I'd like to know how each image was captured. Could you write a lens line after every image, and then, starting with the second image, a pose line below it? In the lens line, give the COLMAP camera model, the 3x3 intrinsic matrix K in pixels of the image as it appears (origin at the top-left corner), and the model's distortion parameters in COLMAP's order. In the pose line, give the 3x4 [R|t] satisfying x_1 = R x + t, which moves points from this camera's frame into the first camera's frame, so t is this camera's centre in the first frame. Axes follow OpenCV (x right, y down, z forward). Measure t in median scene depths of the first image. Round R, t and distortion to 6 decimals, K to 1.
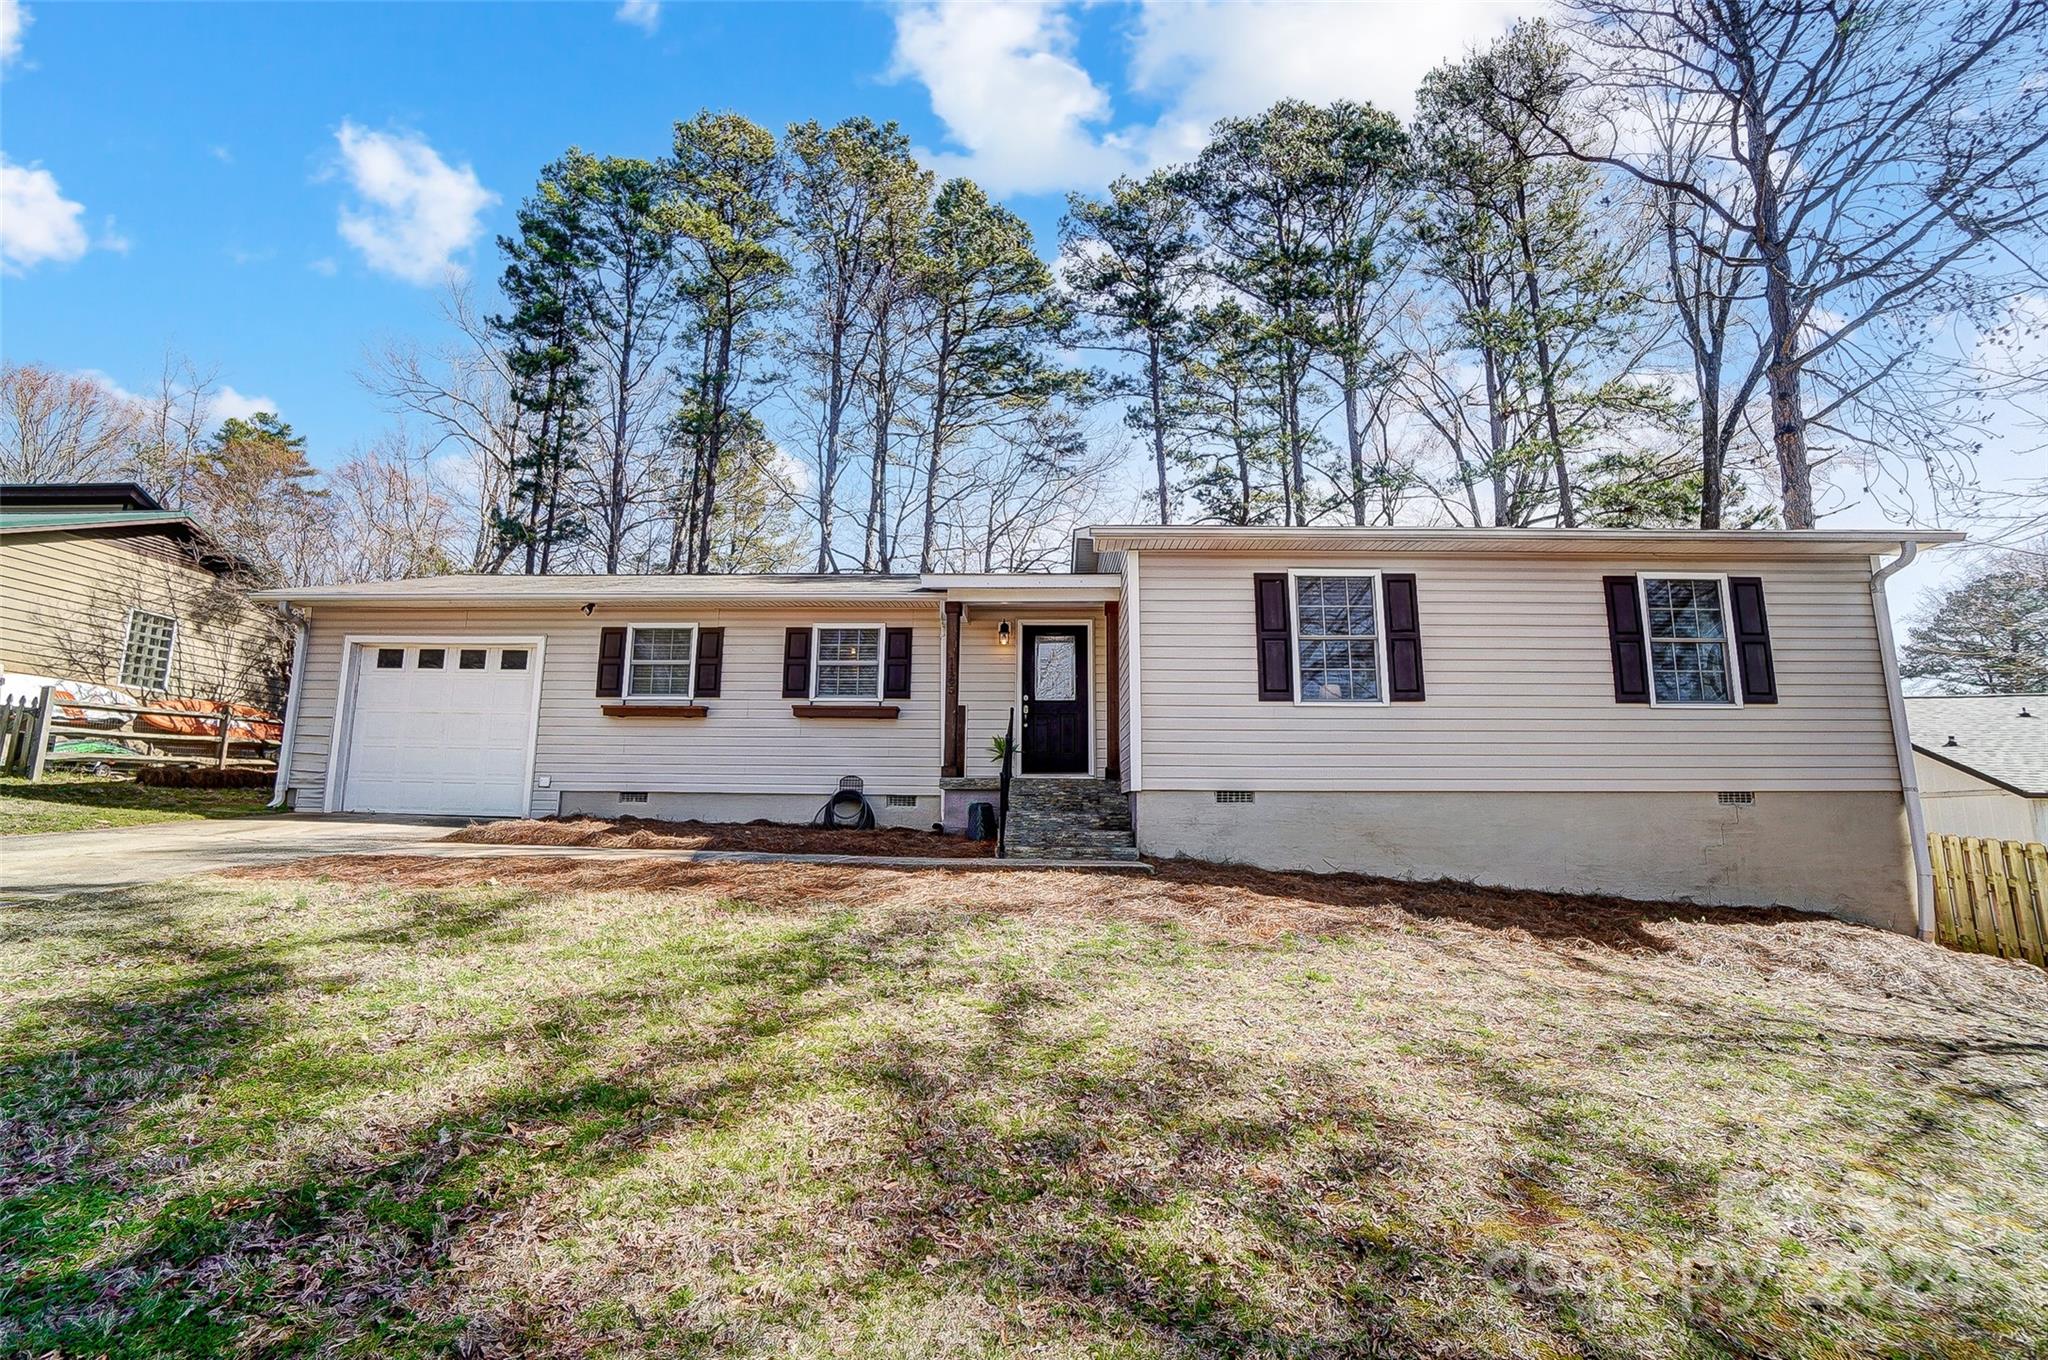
lens RADIAL K [[886.2, 0, 1031.7], [0, 886.2, 678.2], [0, 0, 1]] dist [-0.074518, 0.023621]
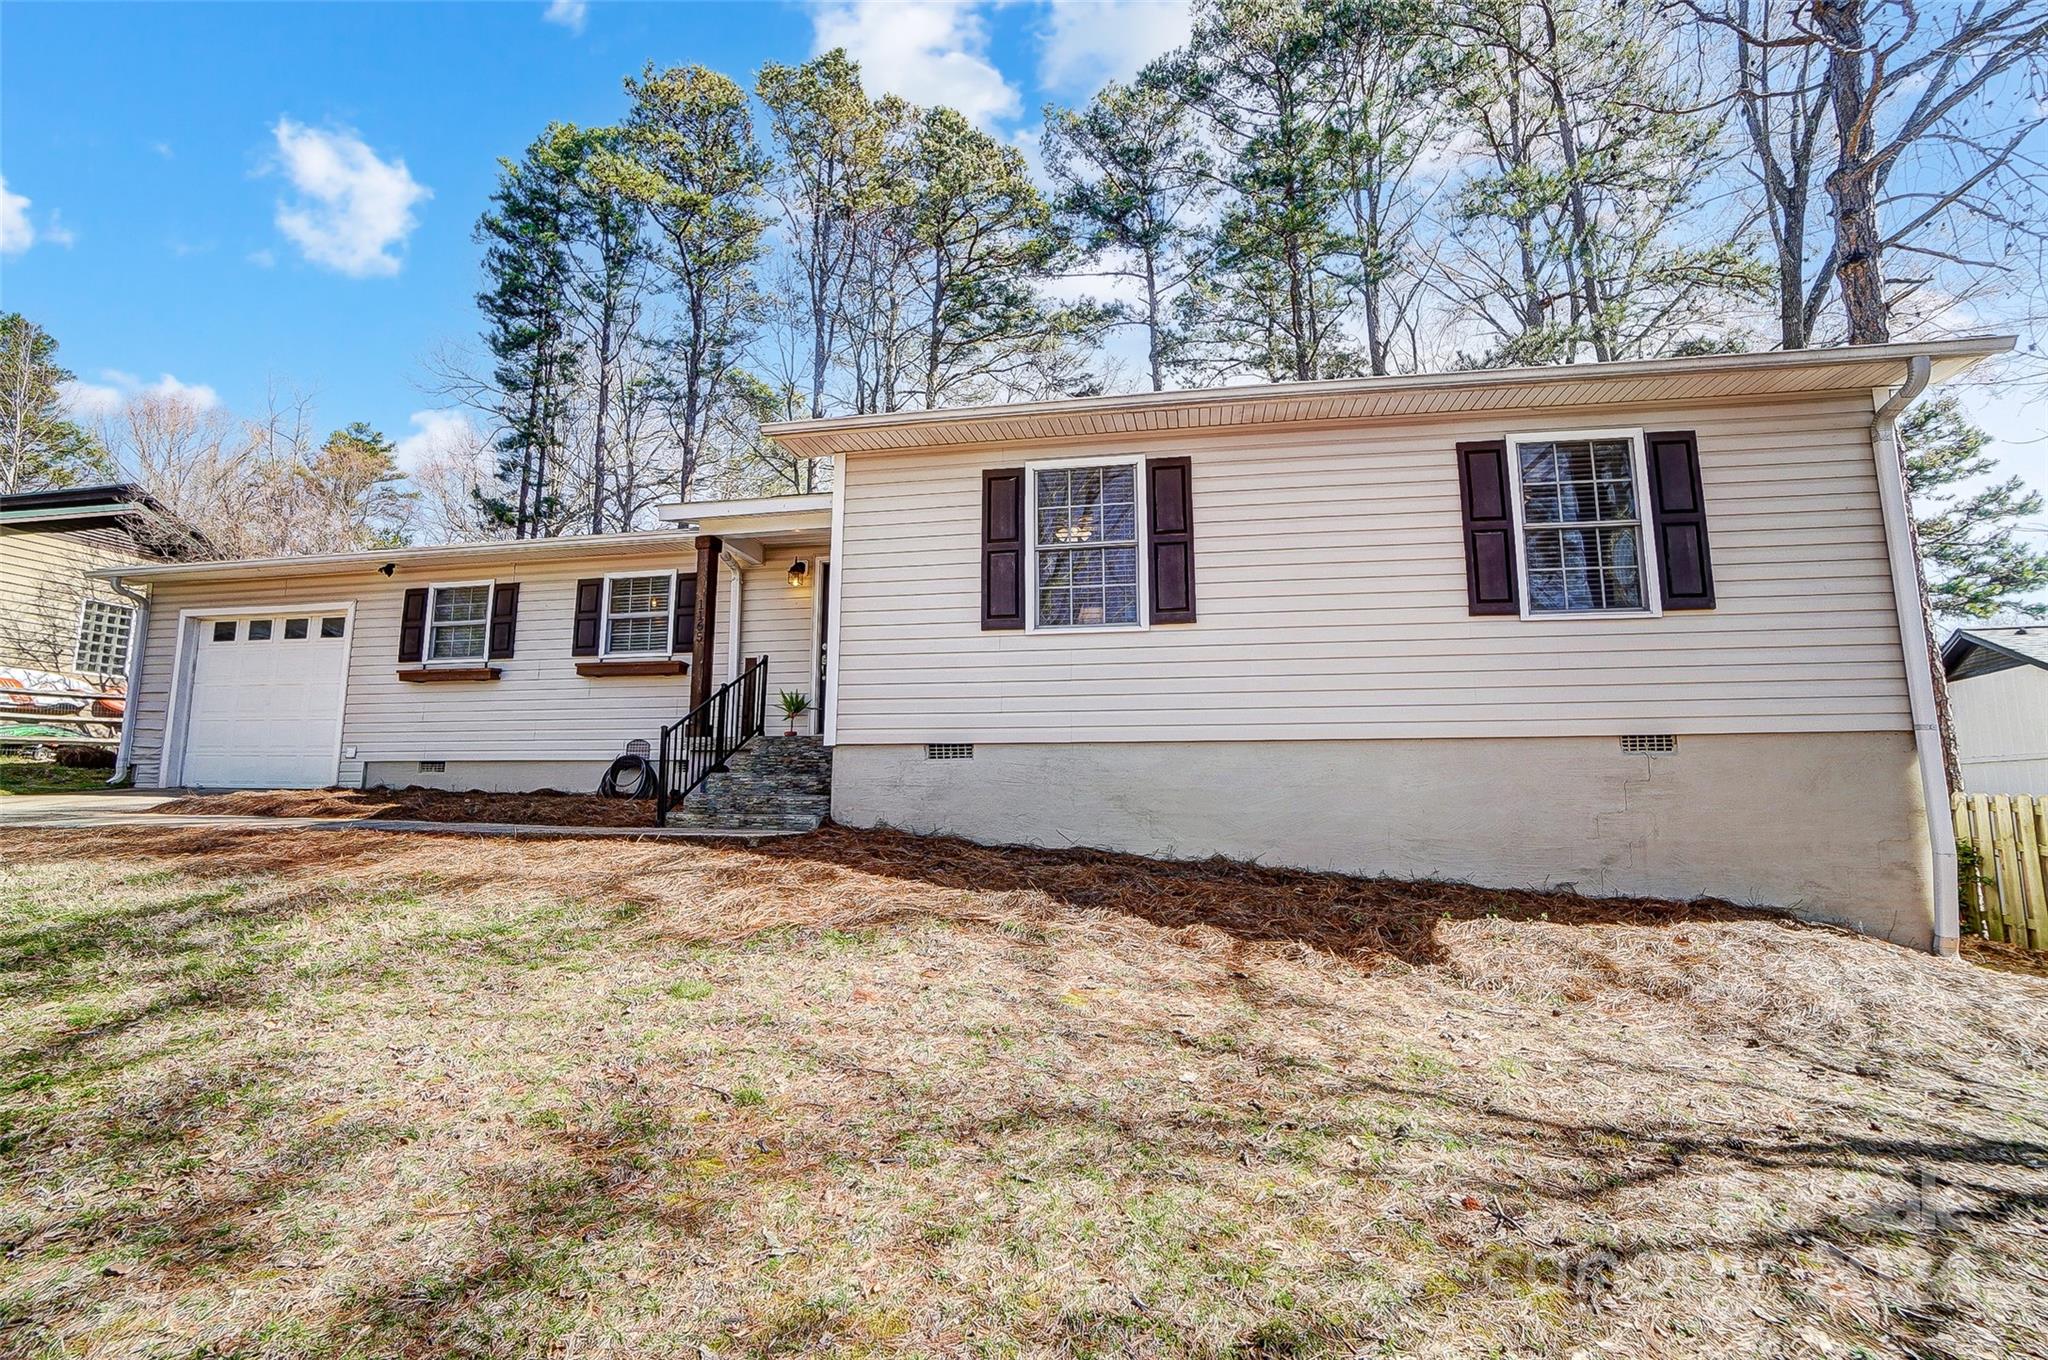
lens RADIAL K [[906.0, 0, 1024.0], [0, 906.0, 680.0], [0, 0, 1]] dist [-0.077349, 0.026436]
pose [[0.988348, -0.028444, -0.149532, 0.314010], [0.032465, 0.999172, 0.024515, 0.039044], [0.148711, -0.029083, 0.988453, 0.153256]]
